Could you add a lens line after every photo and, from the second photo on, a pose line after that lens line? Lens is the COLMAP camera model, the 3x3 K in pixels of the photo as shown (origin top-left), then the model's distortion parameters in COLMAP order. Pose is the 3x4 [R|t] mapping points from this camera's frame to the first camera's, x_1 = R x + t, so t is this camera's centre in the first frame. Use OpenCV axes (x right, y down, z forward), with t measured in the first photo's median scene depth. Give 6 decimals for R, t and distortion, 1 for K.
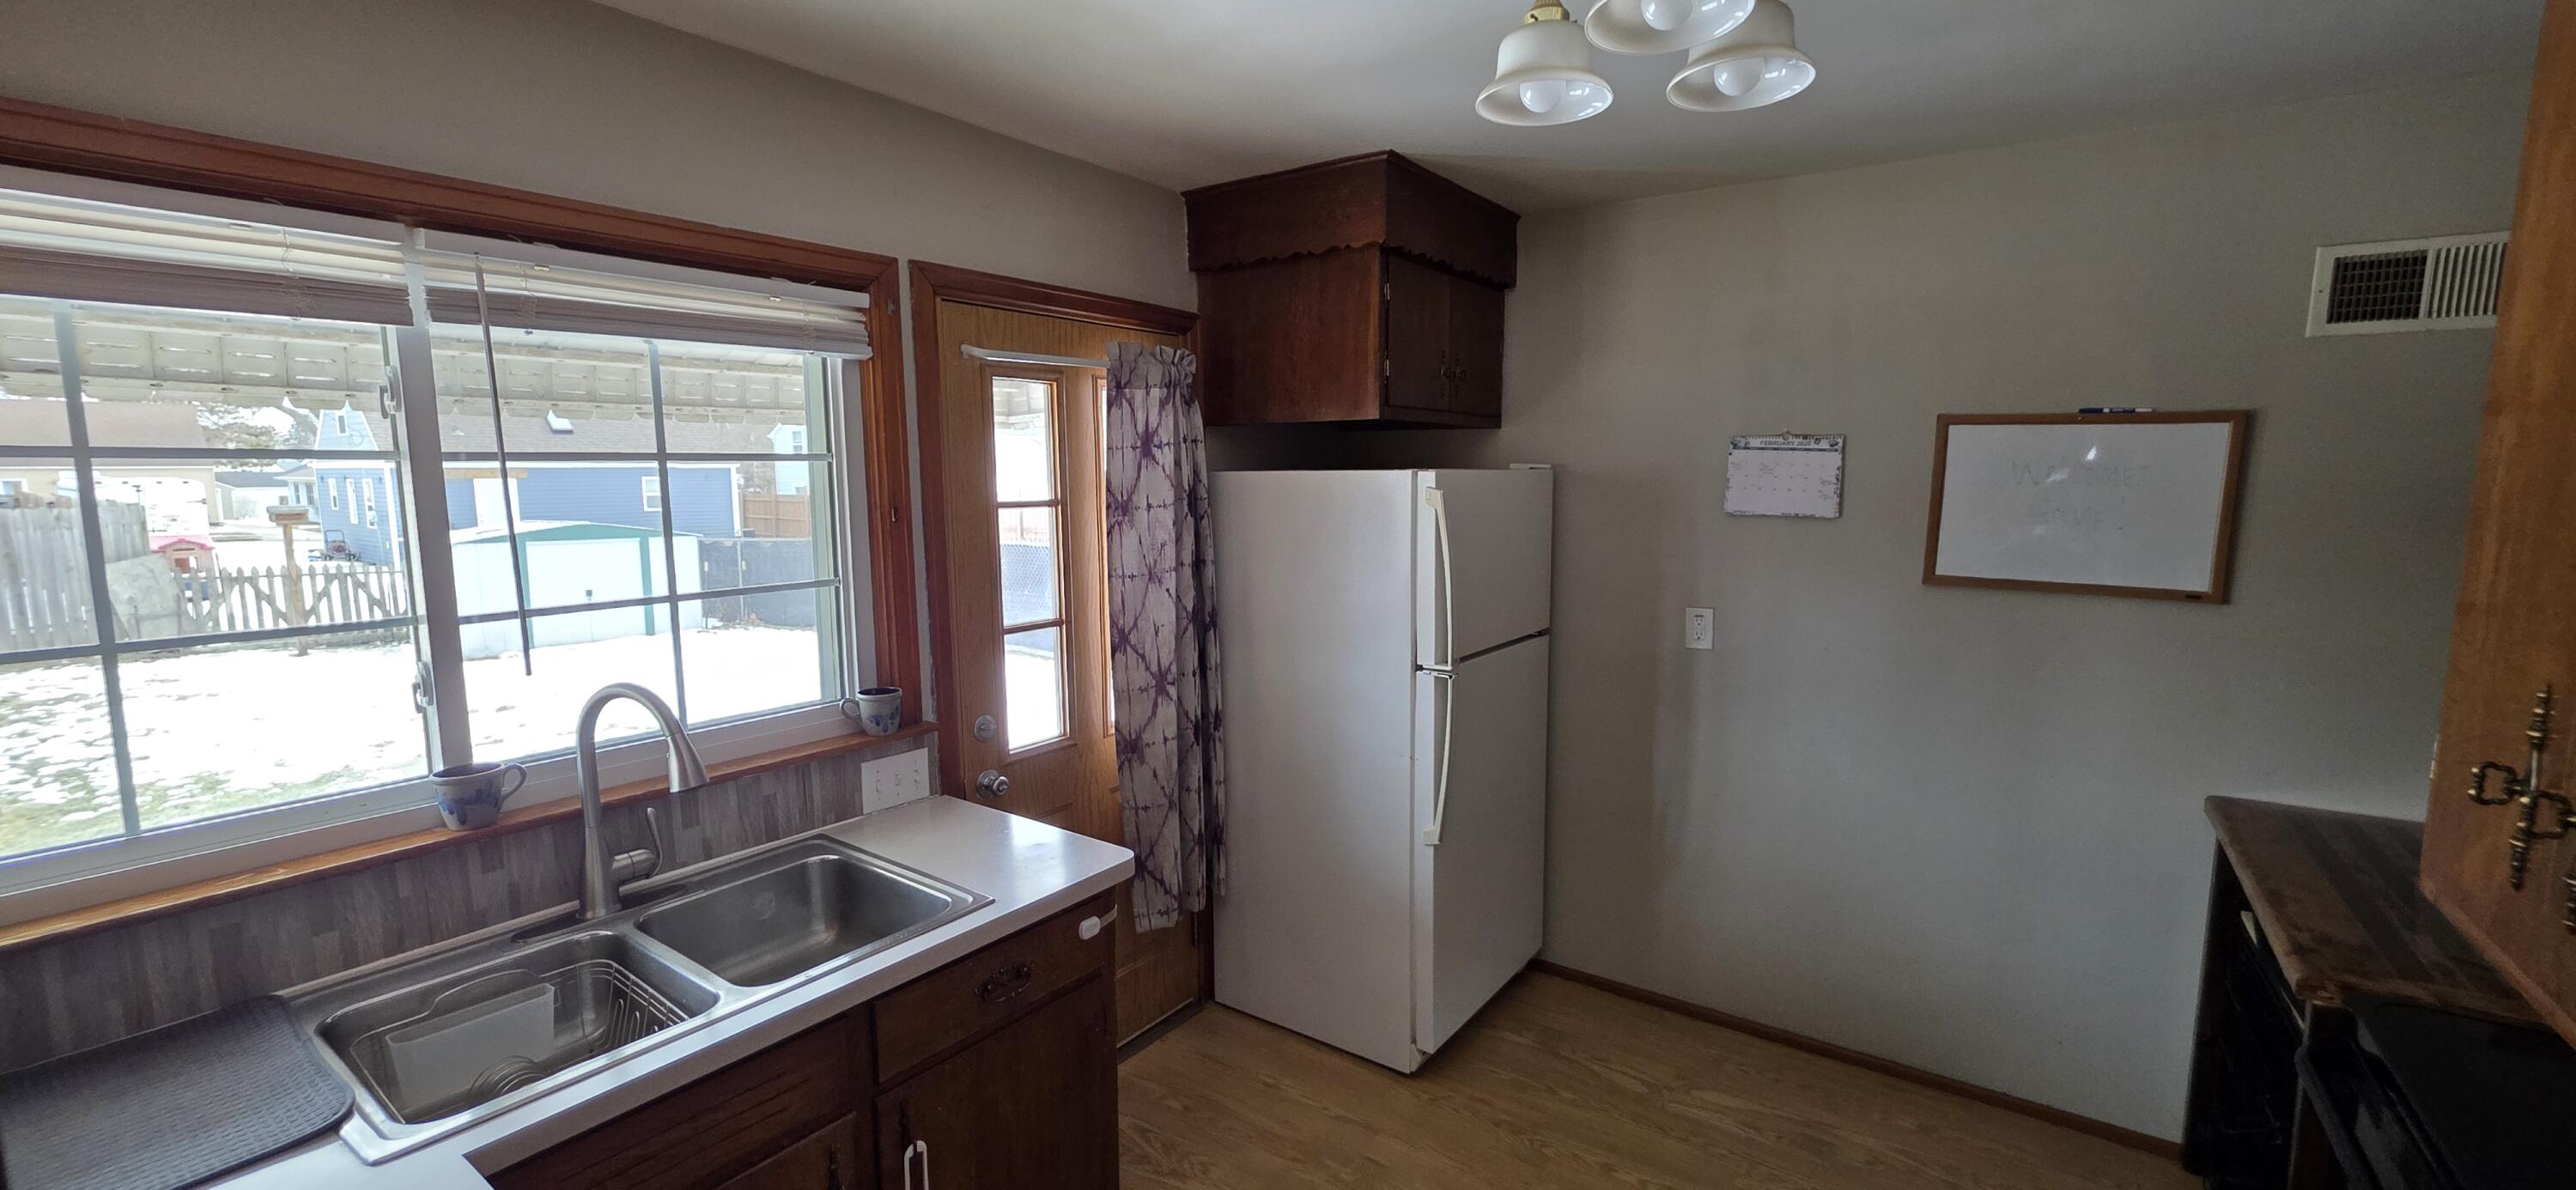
lens RADIAL K [[1027.8, 0, 1302.6], [0, 1027.8, 598.2], [0, 0, 1]] dist [0.001293, -0.000132]
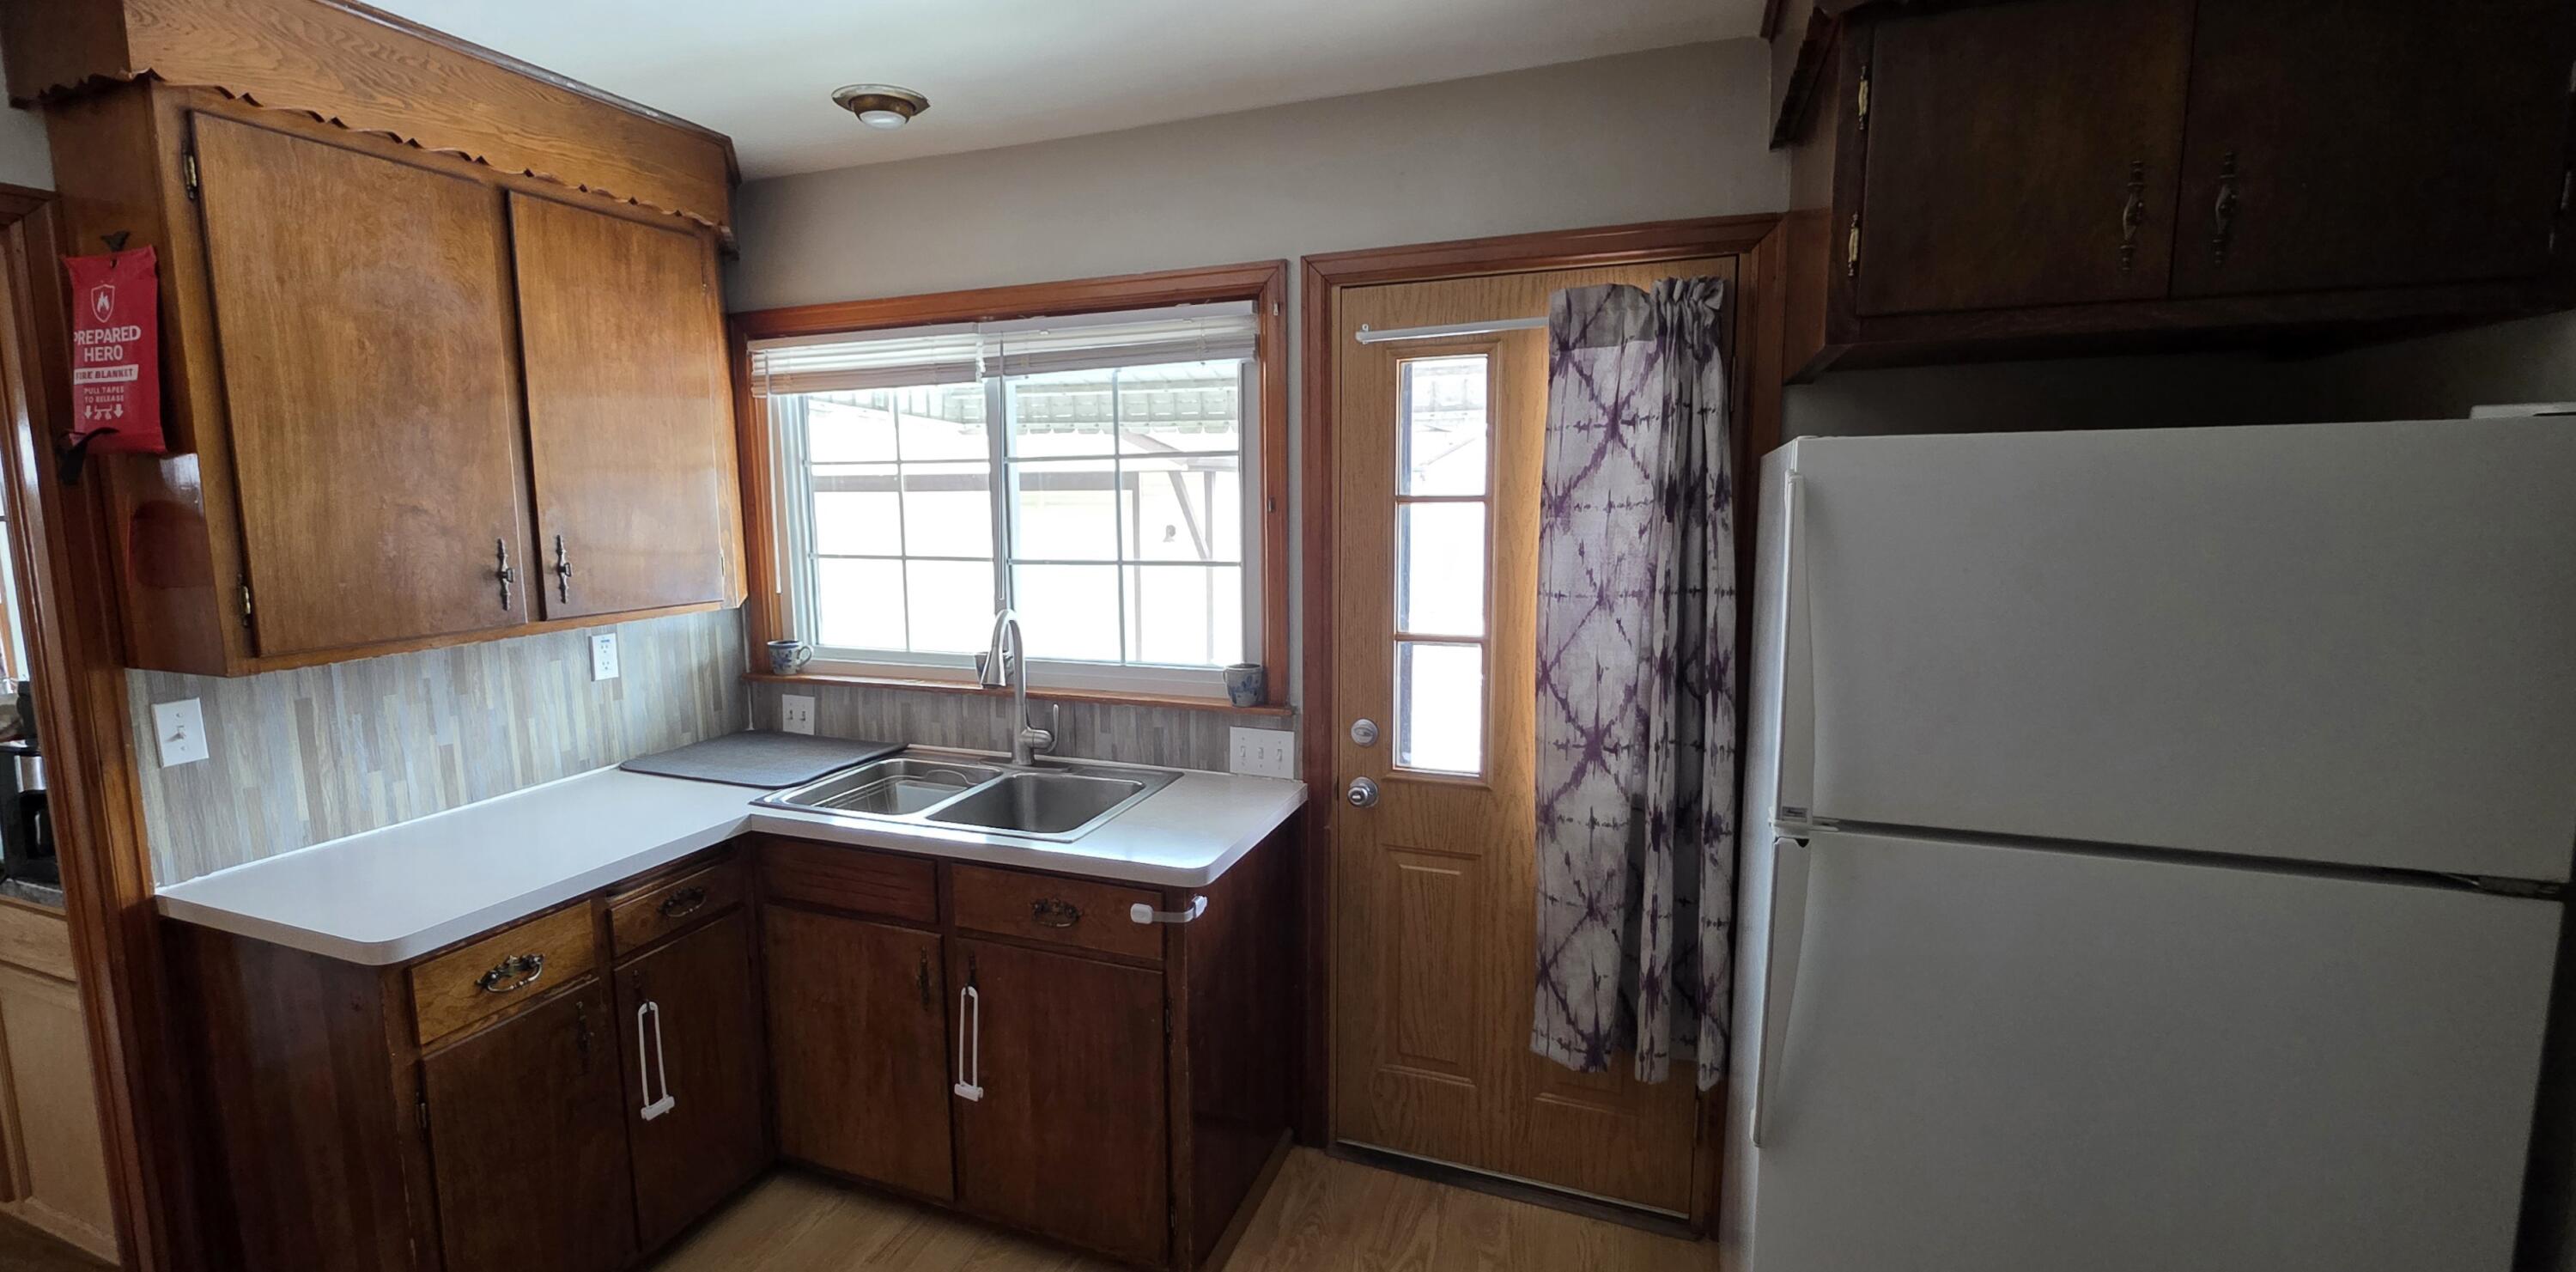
lens RADIAL K [[1102.1, 0, 1211.3], [0, 1102.1, 638.6], [0, 0, 1]] dist [-0.002341, -0.000112]
pose [[0.217935, 0.127361, -0.967618, 0.596536], [-0.111989, 0.988163, 0.104842, -0.048135], [0.969517, 0.085514, 0.229618, 0.580248]]
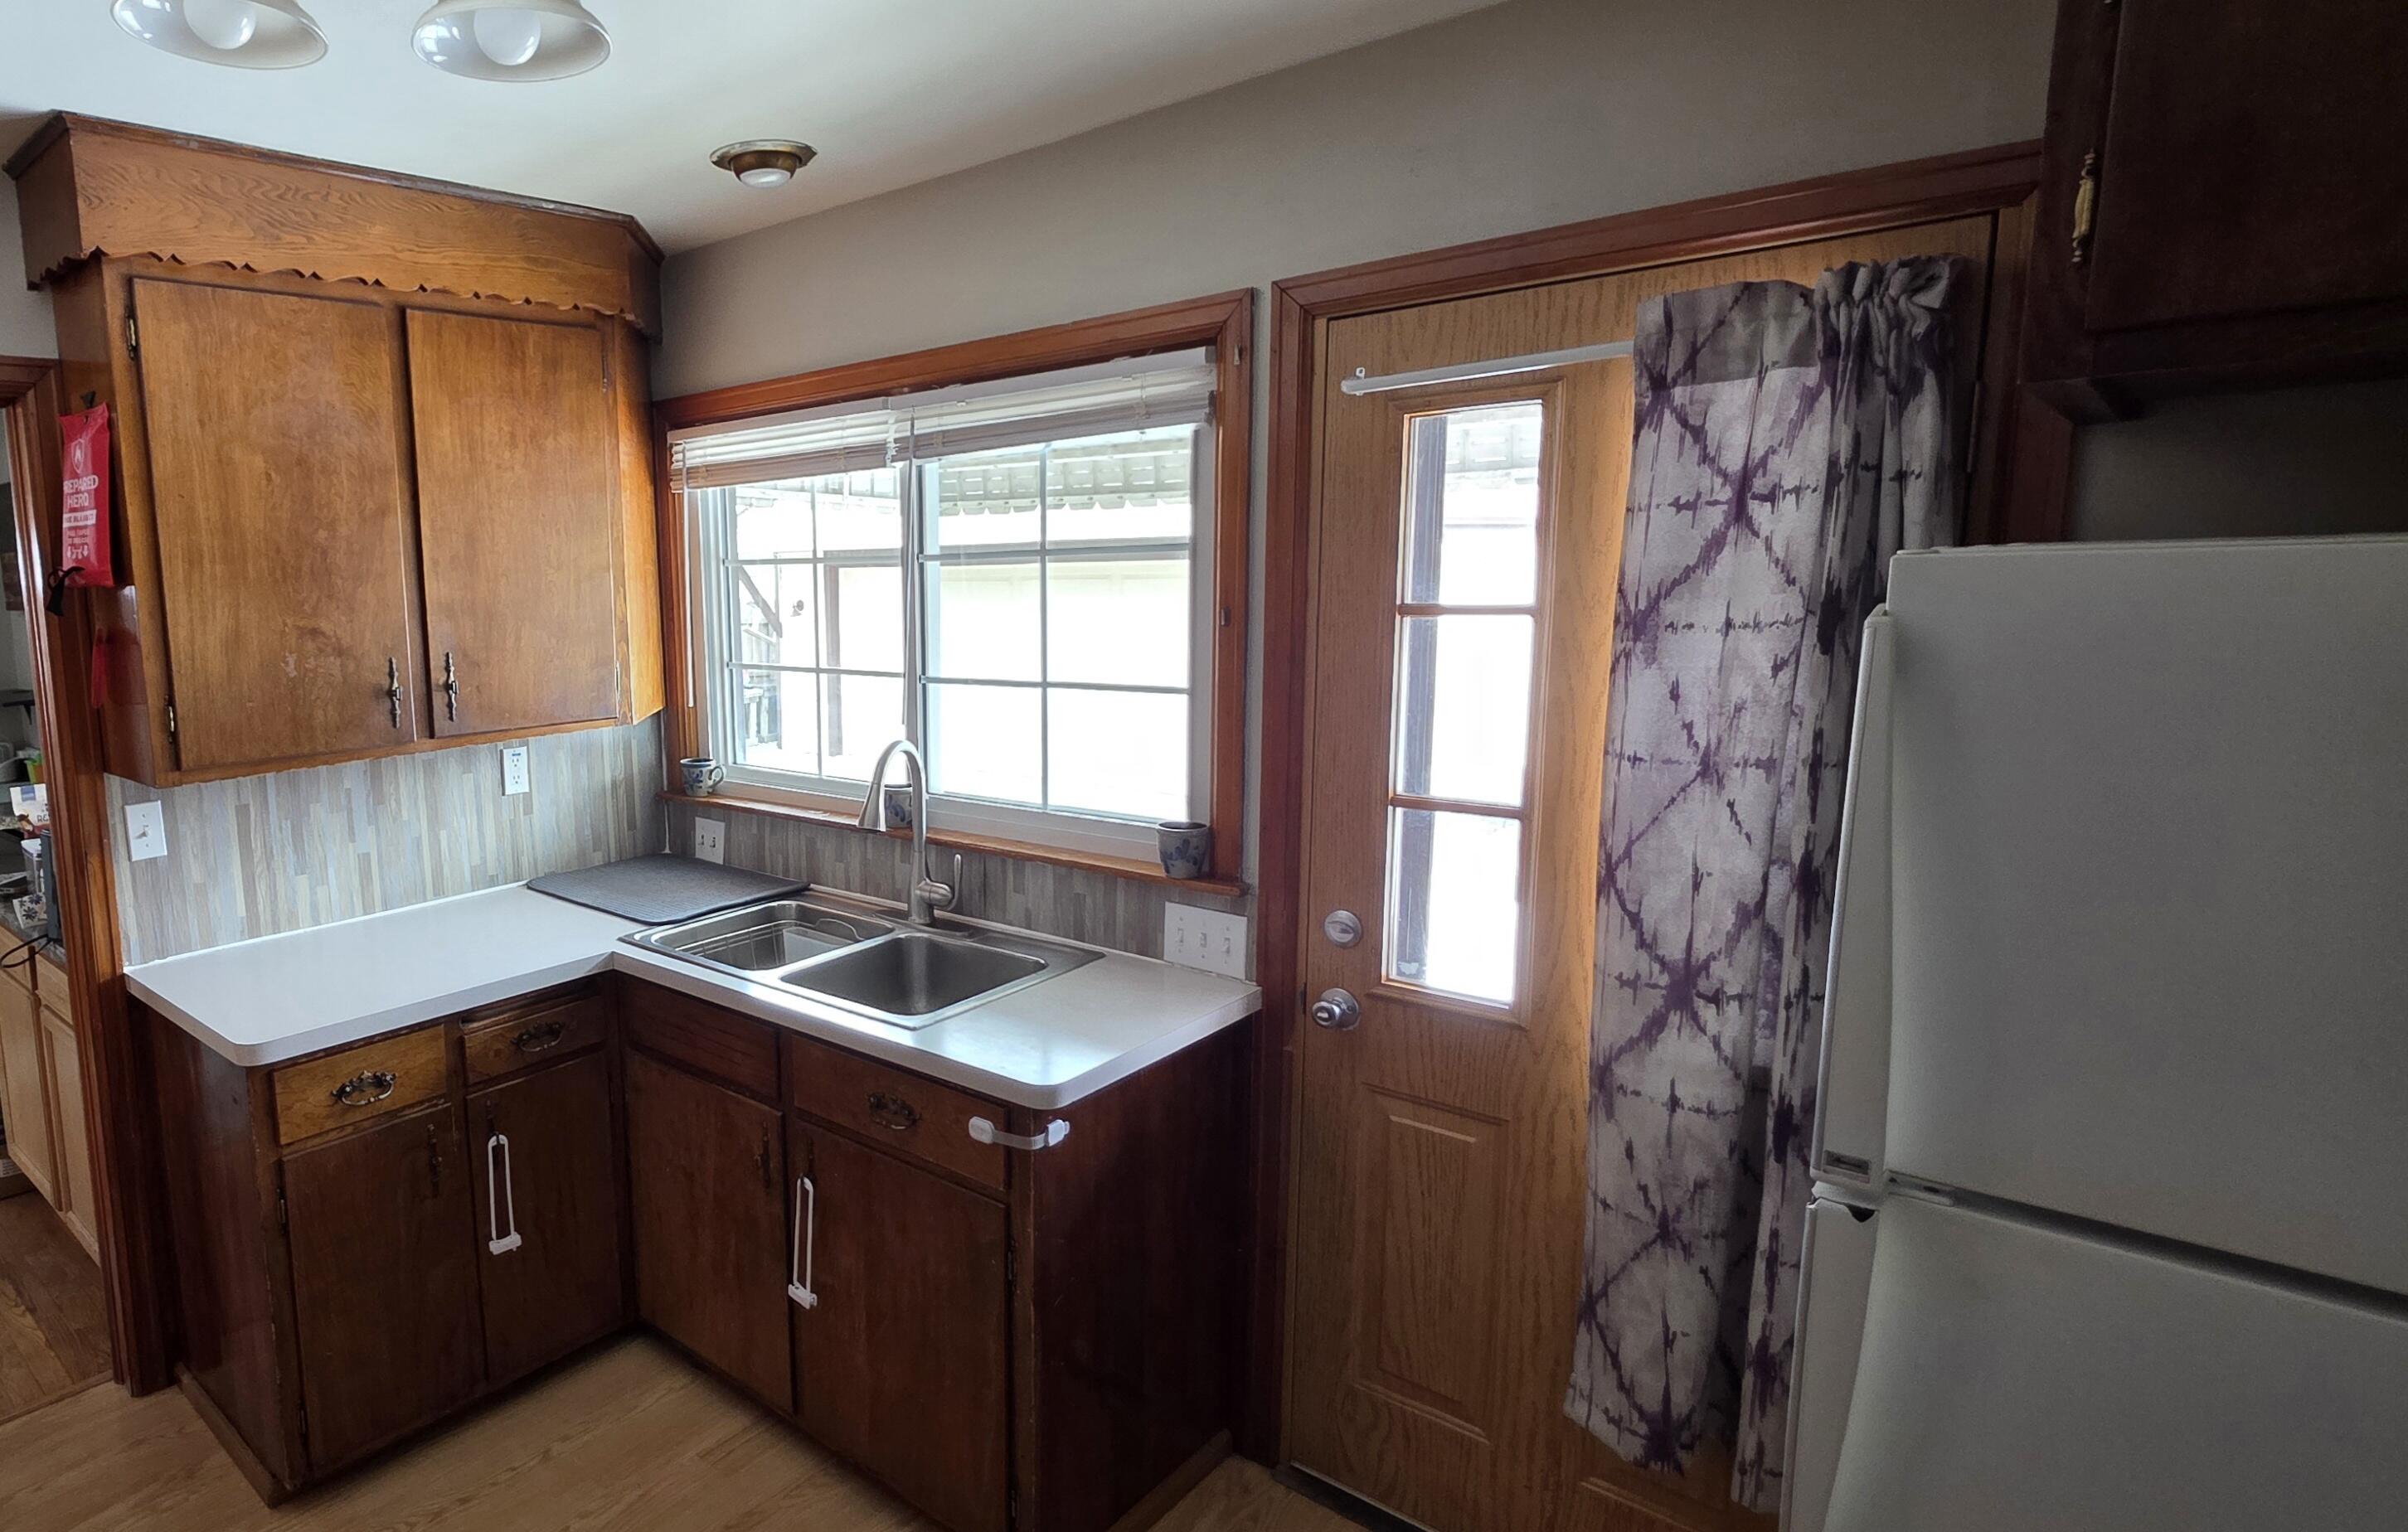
lens RADIAL K [[1323.6, 0, 761.2], [0, 1323.6, 769.7], [0, 0, 1]] dist [-0.000052, -0.002516]
pose [[-0.224592, 0.154518, -0.962124, 0.586826], [-0.090746, 0.979741, 0.178530, -0.097479], [0.970218, 0.127405, -0.206020, 0.737329]]
